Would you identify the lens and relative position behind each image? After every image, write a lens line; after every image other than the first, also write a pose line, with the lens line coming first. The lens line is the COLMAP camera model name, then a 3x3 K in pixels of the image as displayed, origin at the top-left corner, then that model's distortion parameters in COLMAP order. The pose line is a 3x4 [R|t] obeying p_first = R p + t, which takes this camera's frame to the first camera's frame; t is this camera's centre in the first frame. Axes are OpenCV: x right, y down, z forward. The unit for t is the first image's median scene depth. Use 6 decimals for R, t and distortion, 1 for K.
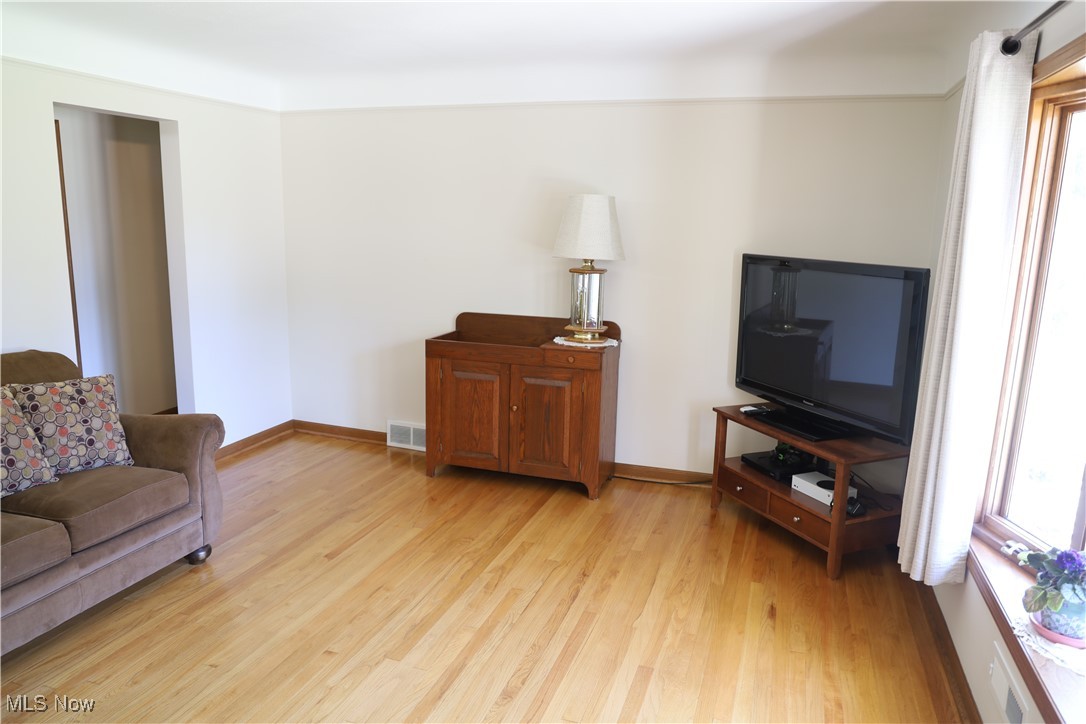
lens RADIAL K [[747.7, 0, 542.6], [0, 747.7, 368.4], [0, 0, 1]] dist [-0.089131, 0.065167]
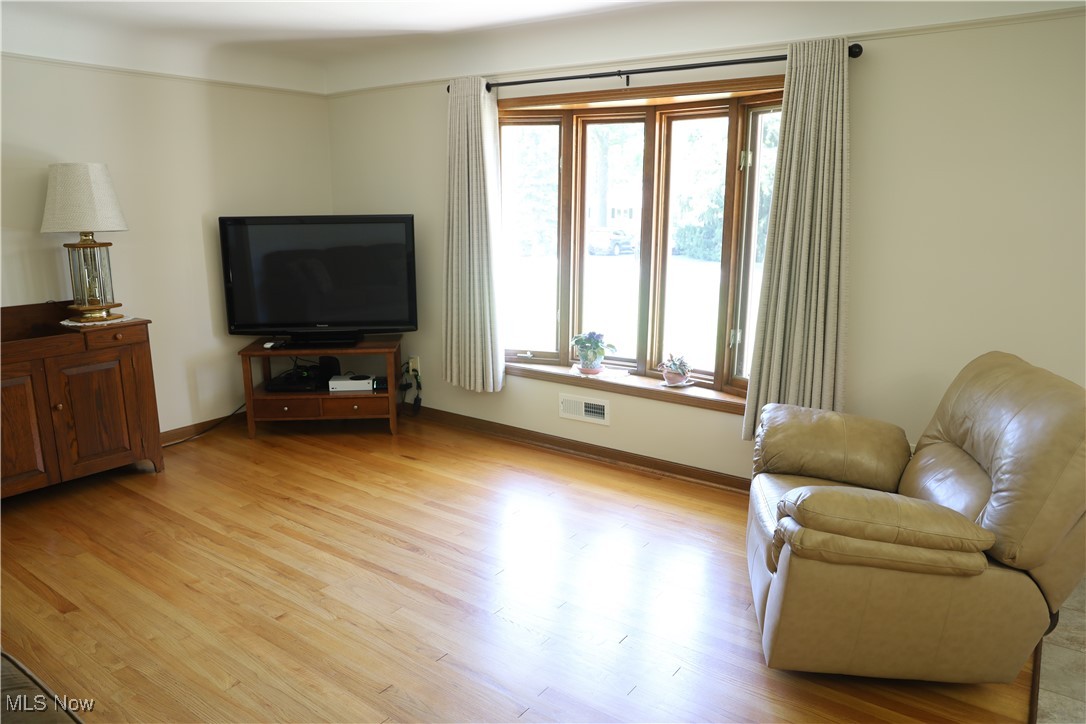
lens RADIAL K [[747.7, 0, 541.5], [0, 747.7, 361.9], [0, 0, 1]] dist [-0.089131, 0.065167]
pose [[0.298563, -0.221799, 0.928259, -0.734743], [0.193847, 0.966440, 0.168573, -0.035839], [-0.934496, 0.129610, 0.331538, 0.203310]]
